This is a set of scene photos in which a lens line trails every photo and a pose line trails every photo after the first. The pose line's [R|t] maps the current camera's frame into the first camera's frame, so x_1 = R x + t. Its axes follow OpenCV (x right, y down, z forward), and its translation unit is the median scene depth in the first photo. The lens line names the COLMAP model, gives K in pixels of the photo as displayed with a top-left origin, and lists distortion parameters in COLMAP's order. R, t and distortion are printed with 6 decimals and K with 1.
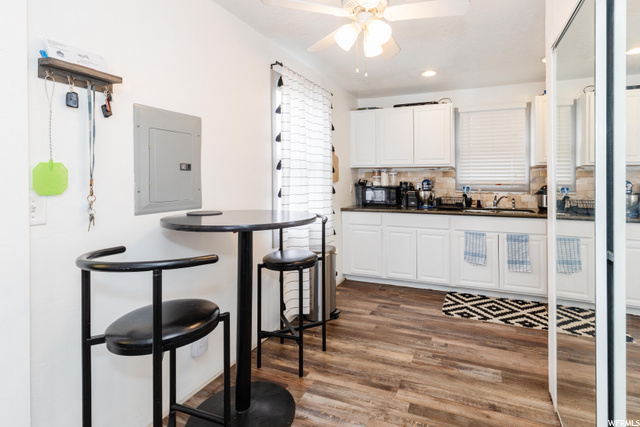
lens RADIAL K [[358.3, 0, 320.8], [0, 358.3, 188.3], [0, 0, 1]] dist [0.003255, 0.000377]
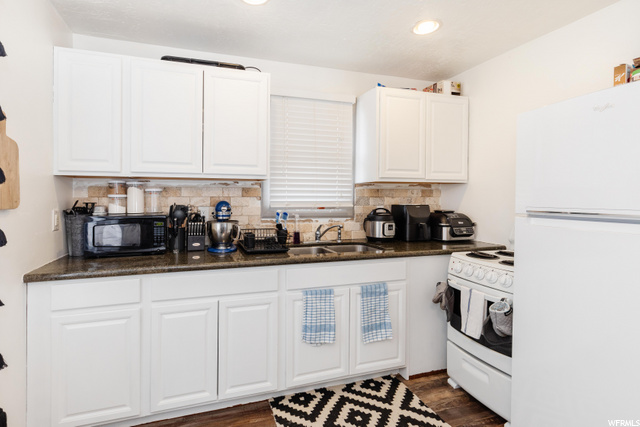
lens RADIAL K [[358.3, 0, 320.8], [0, 358.3, 188.3], [0, 0, 1]] dist [0.003255, 0.000377]
pose [[0.714926, 0.019144, 0.698938, 0.011072], [0.016300, 0.998897, -0.044033, -0.017734], [-0.699010, 0.042873, 0.713826, 0.493616]]
